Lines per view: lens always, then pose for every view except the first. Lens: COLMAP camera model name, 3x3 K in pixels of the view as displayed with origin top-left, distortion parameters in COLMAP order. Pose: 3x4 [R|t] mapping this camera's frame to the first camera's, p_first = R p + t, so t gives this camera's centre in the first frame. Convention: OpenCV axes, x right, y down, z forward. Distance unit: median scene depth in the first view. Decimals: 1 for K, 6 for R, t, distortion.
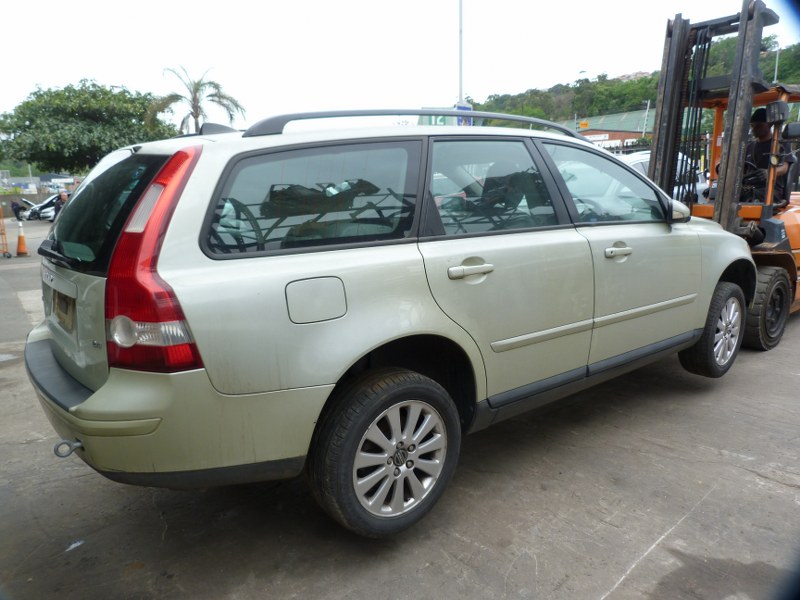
lens RADIAL K [[584.2, 0, 397.7], [0, 584.2, 298.7], [0, 0, 1]] dist [-0.015748, 0.005884]
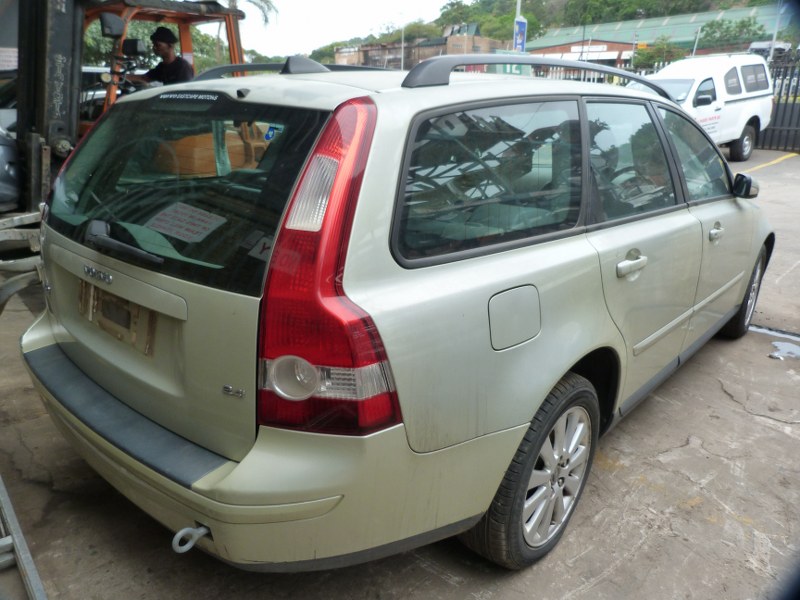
lens RADIAL K [[584.2, 0, 401.8], [0, 584.2, 300.6], [0, 0, 1]] dist [-0.015748, 0.005884]
pose [[0.981705, -0.005504, 0.190327, -0.443377], [-0.014333, 0.994610, 0.102693, -0.098071], [-0.189866, -0.103542, 0.976335, 0.301182]]
